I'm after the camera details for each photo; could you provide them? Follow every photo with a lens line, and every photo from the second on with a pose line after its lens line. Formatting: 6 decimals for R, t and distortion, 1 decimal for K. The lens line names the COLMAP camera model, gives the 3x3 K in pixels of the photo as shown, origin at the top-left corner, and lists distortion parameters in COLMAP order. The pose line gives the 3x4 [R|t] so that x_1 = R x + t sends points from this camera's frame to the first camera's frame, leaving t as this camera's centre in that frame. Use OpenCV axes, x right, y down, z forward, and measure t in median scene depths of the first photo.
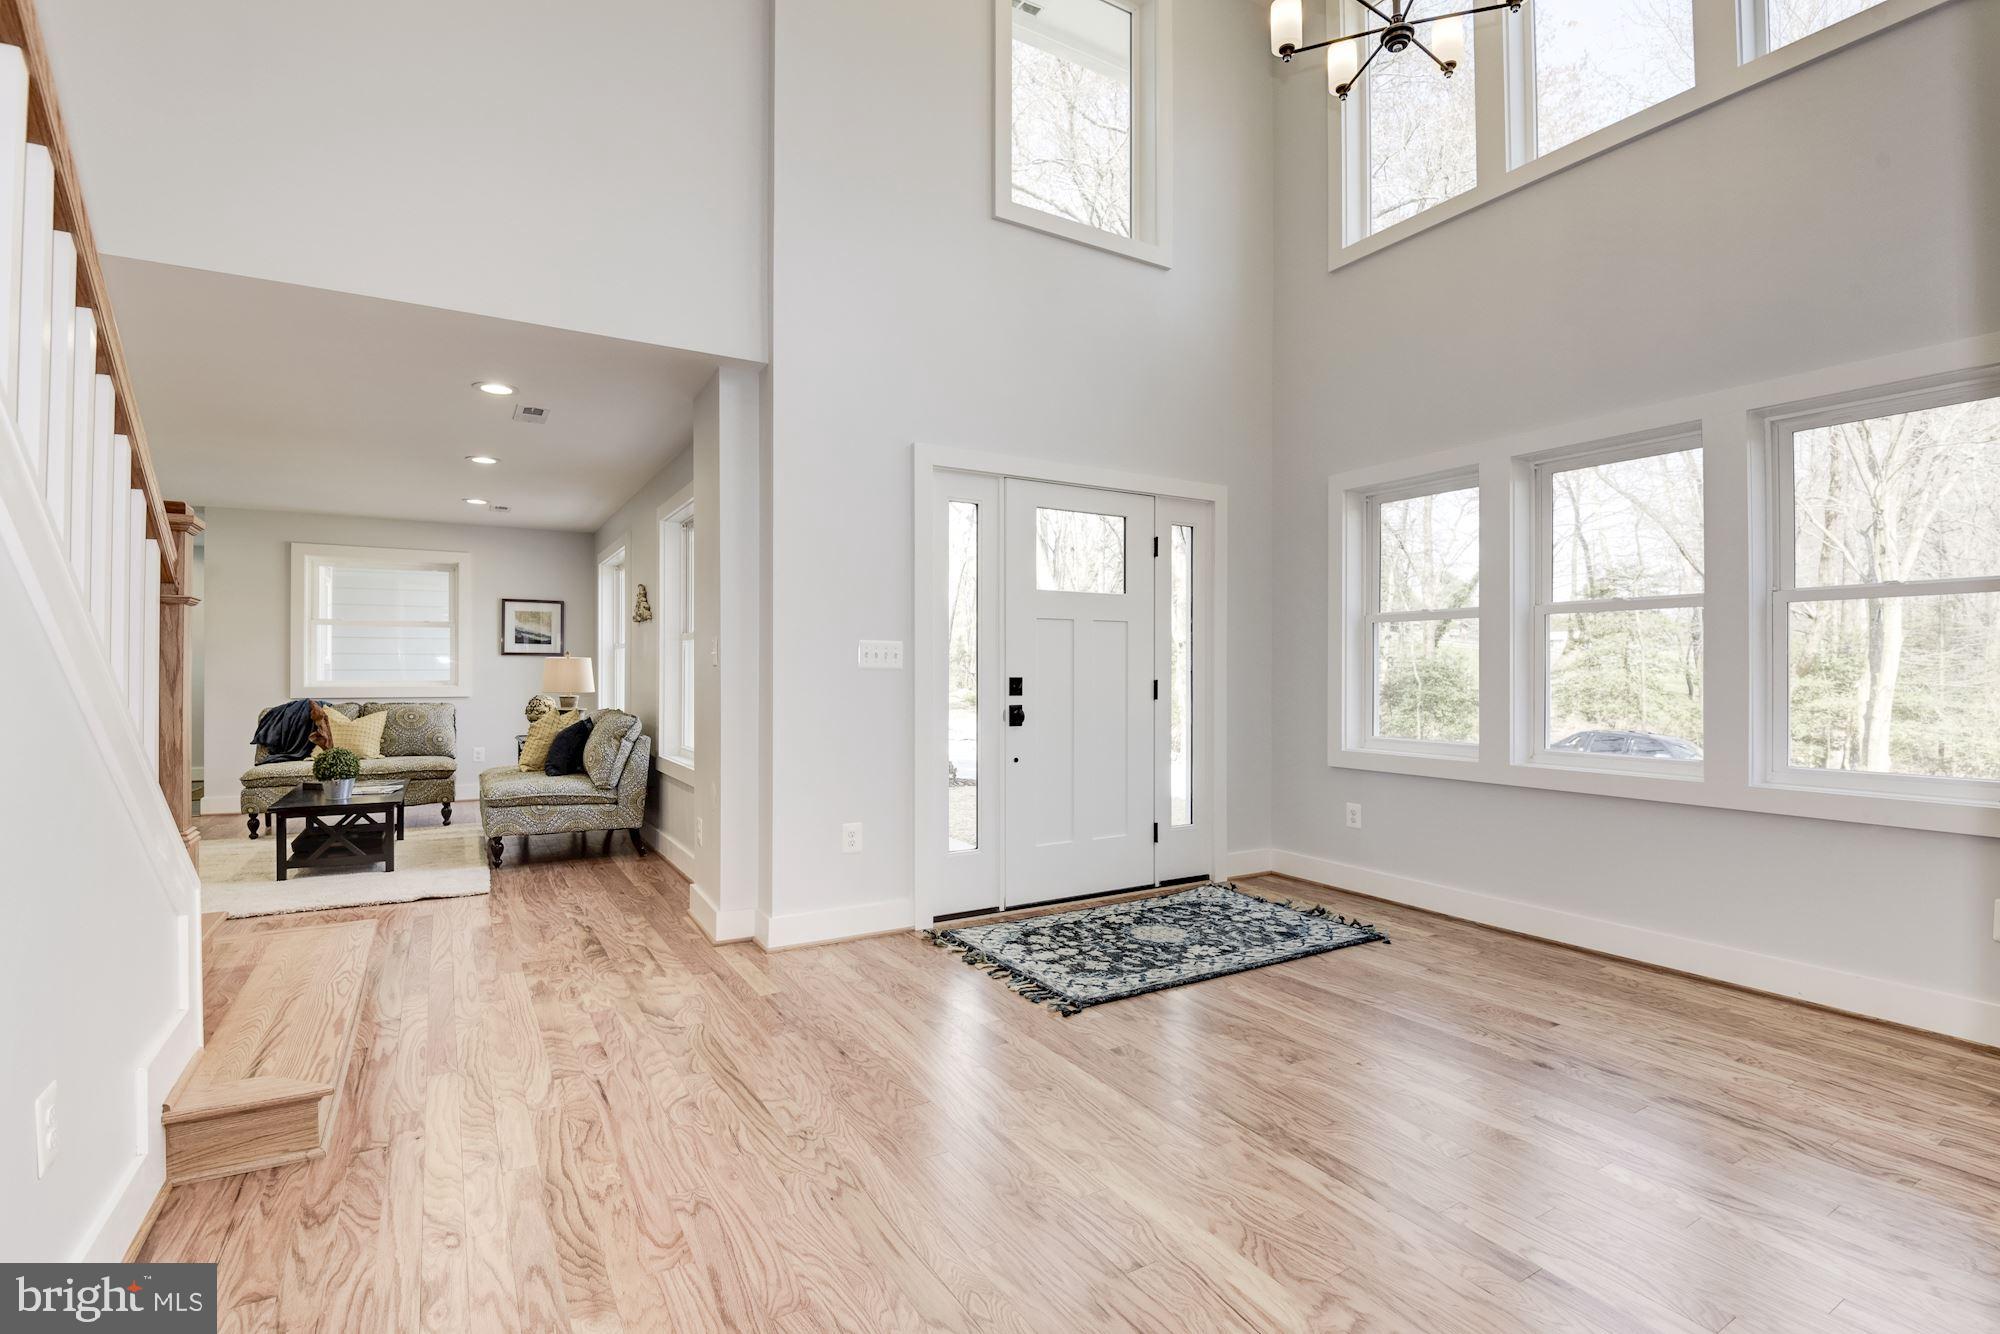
lens RADIAL K [[933.5, 0, 961.9], [0, 933.5, 665.1], [0, 0, 1]] dist [0.013415, -0.022926]
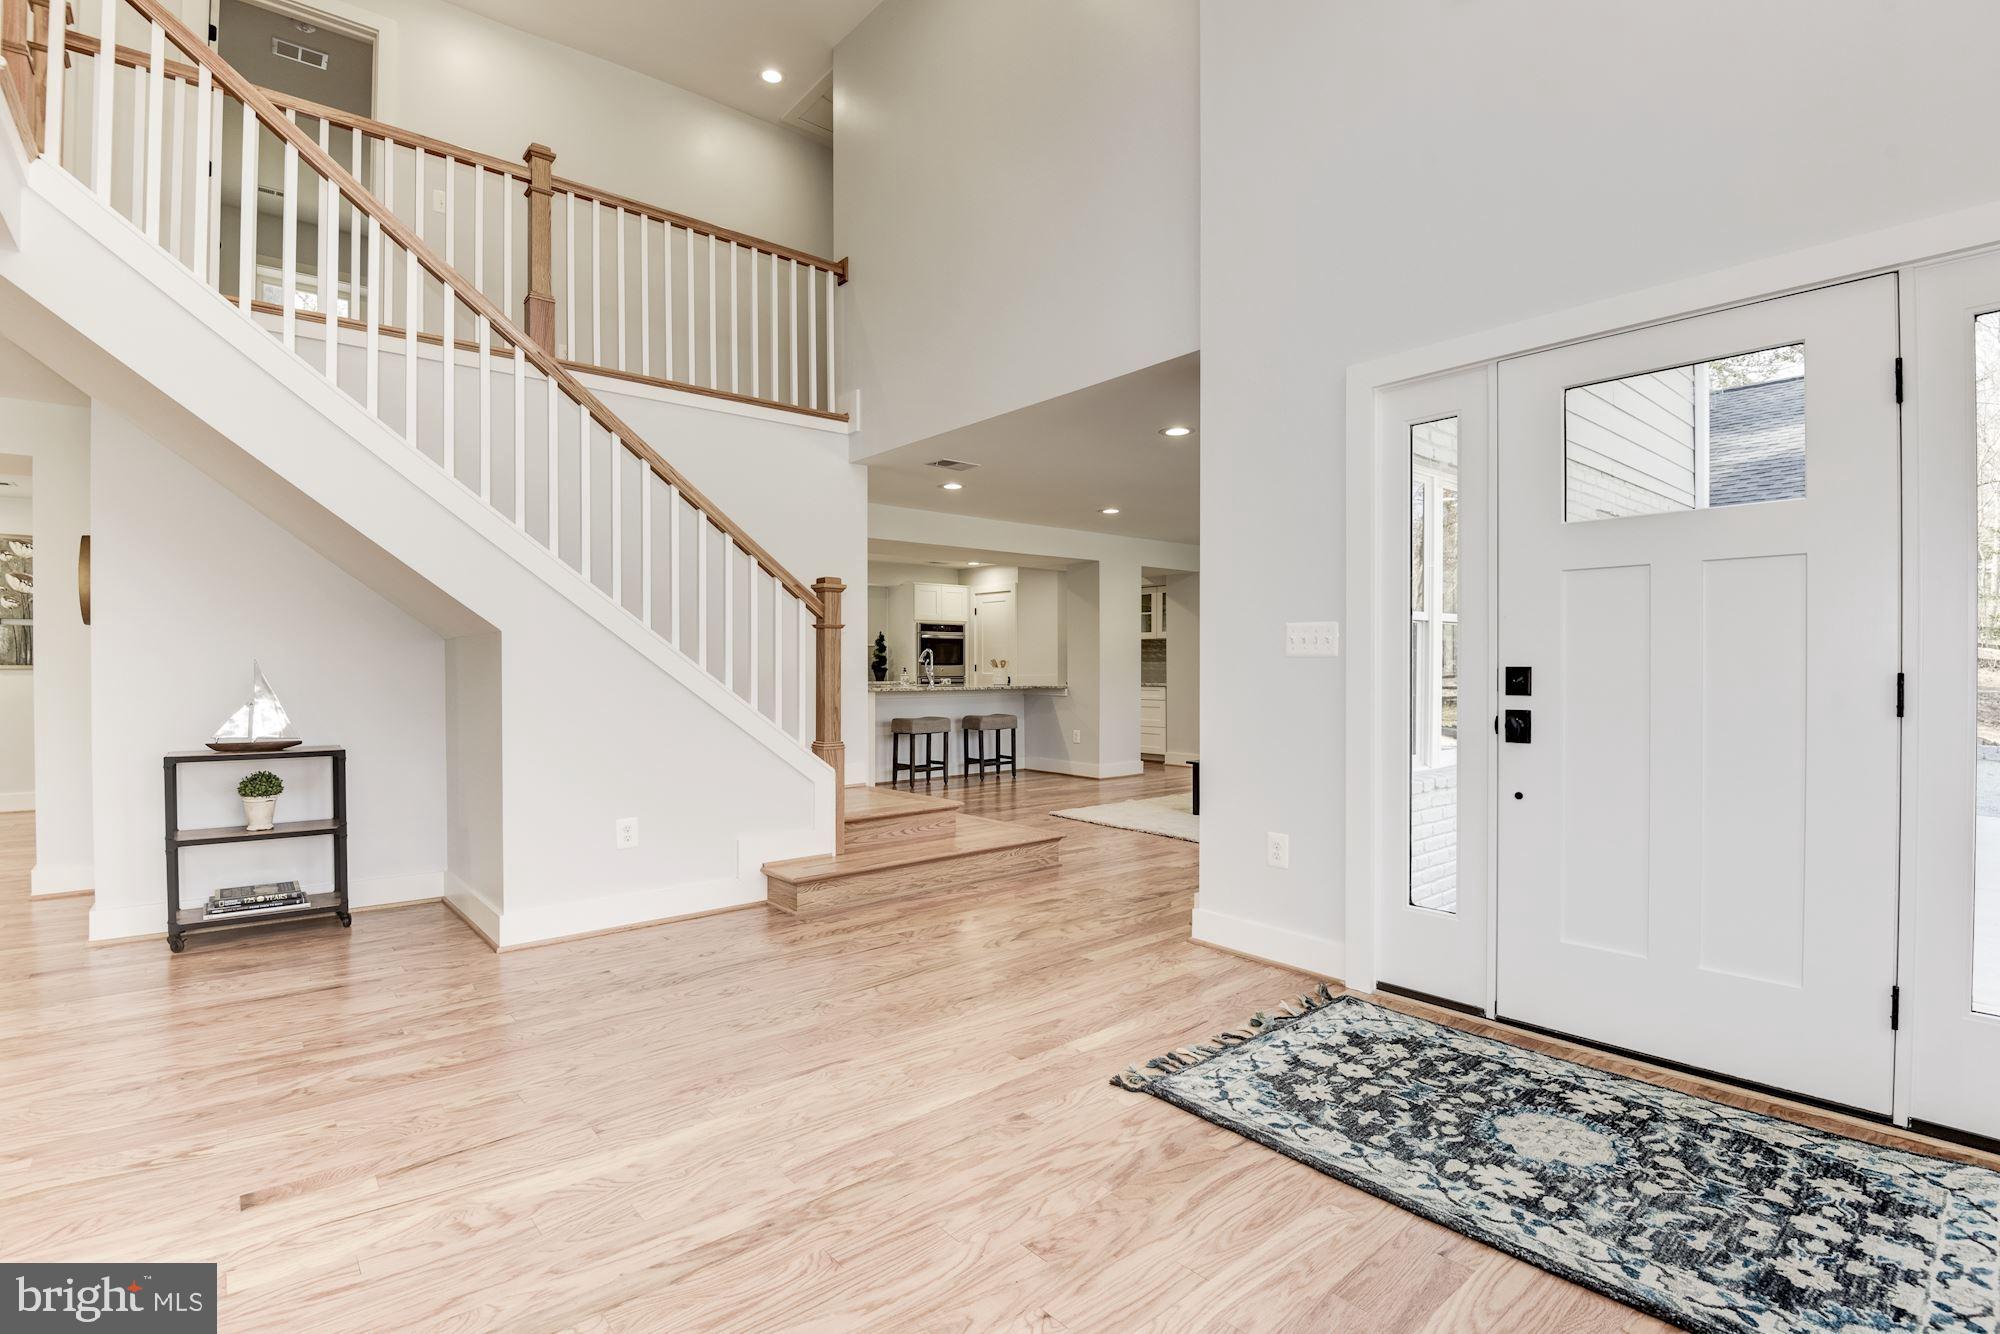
lens RADIAL K [[926.9, 0, 1031.0], [0, 926.9, 668.2], [0, 0, 1]] dist [0.002354, -0.017377]
pose [[0.191955, 0.003587, -0.981397, 0.734787], [0.005954, 0.999971, 0.004820, 0.010820], [0.981386, -0.006768, 0.191928, 0.651705]]
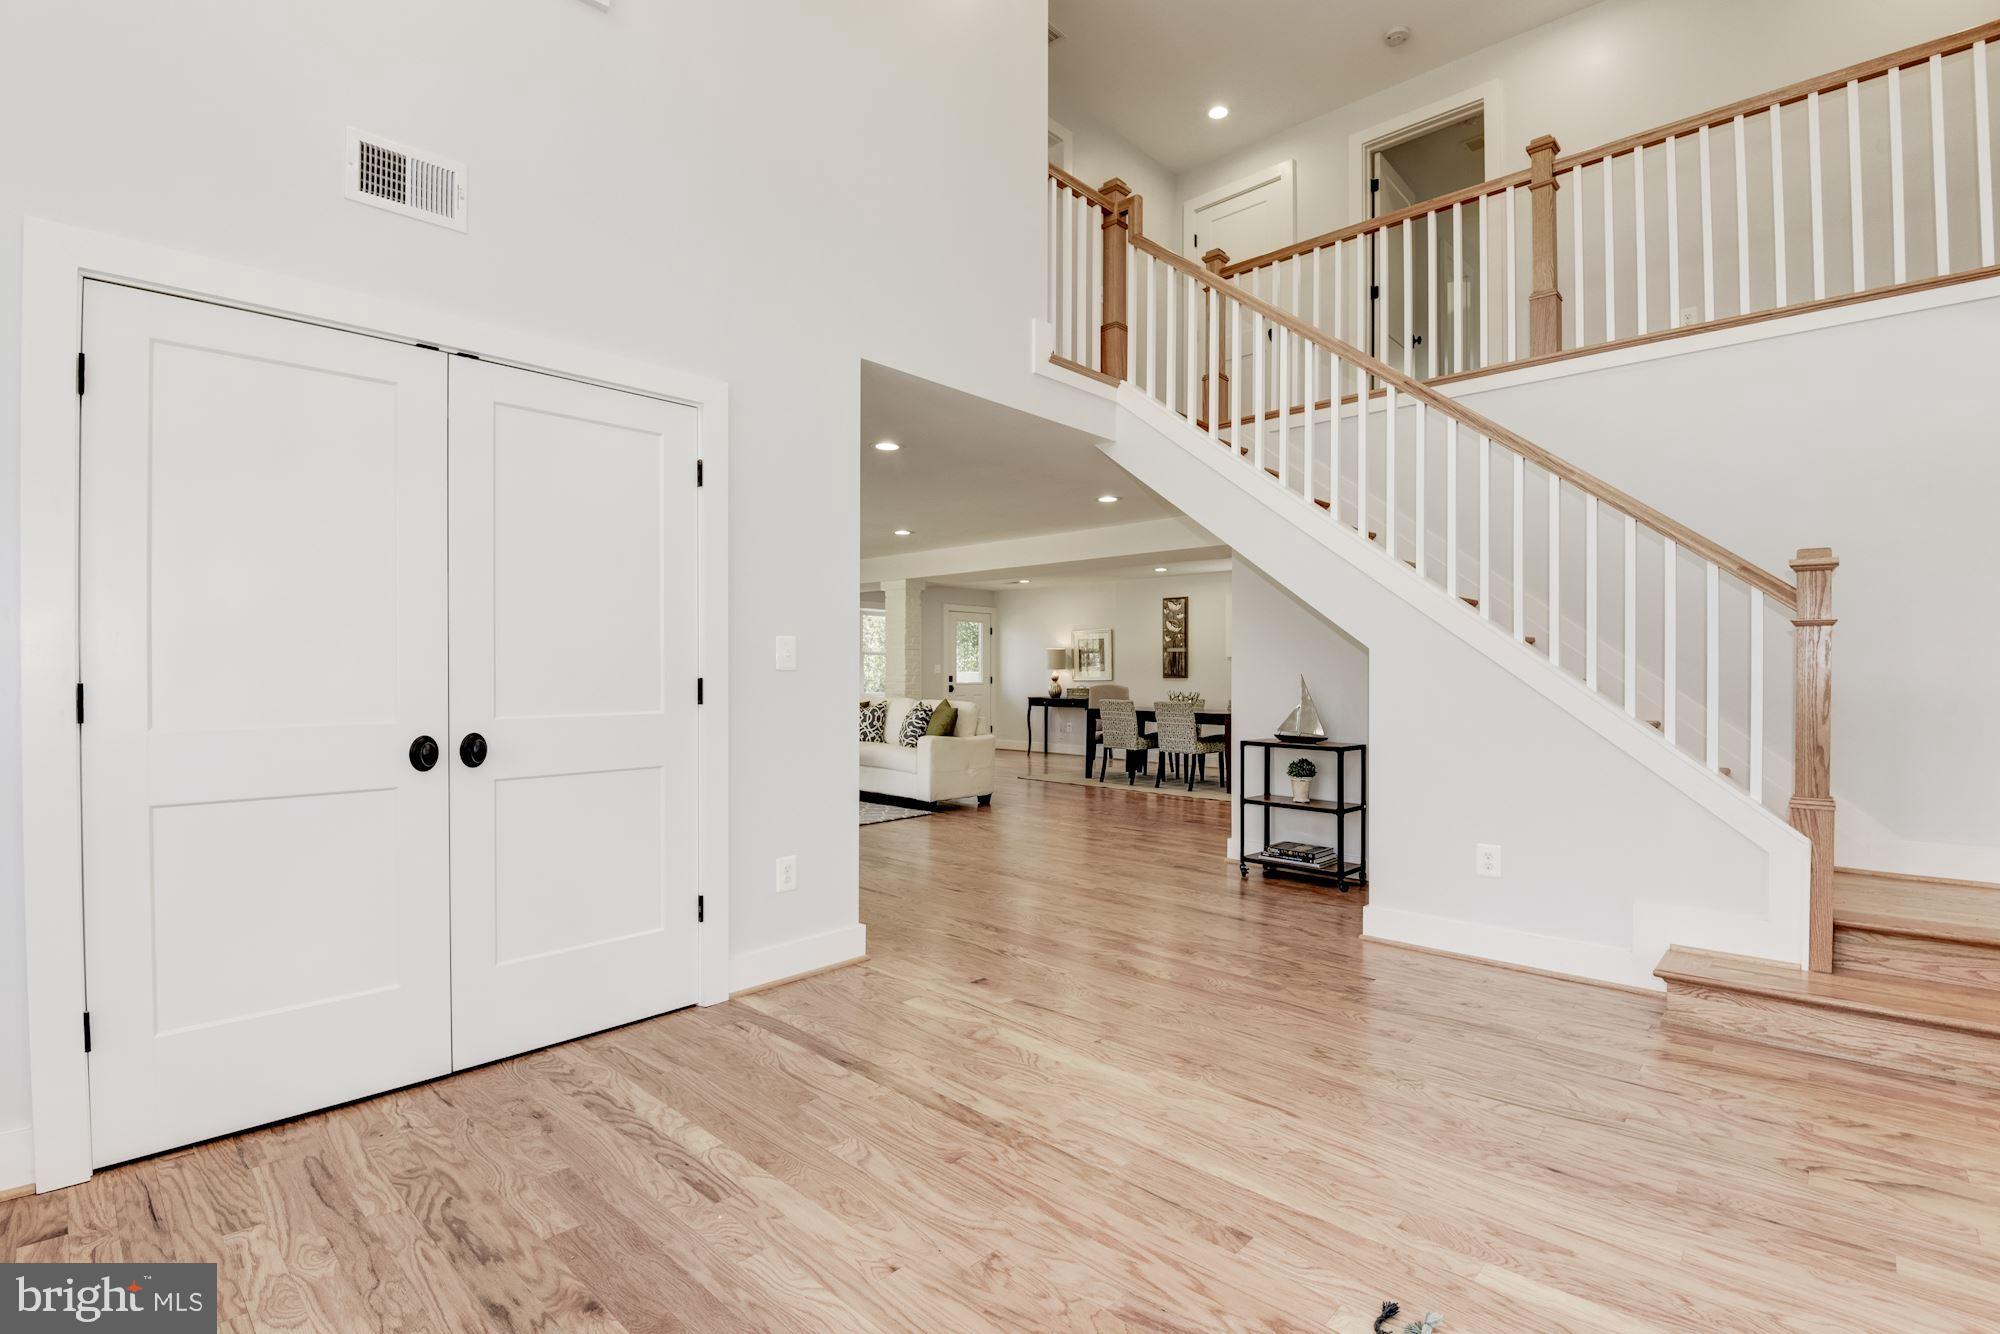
lens RADIAL K [[933.5, 0, 961.9], [0, 933.5, 665.1], [0, 0, 1]] dist [0.013415, -0.022926]
pose [[-0.964227, -0.007449, -0.264974, 0.409914], [-0.003296, 0.999865, -0.016116, 0.012165], [0.265058, -0.014667, -0.964121, 1.216414]]
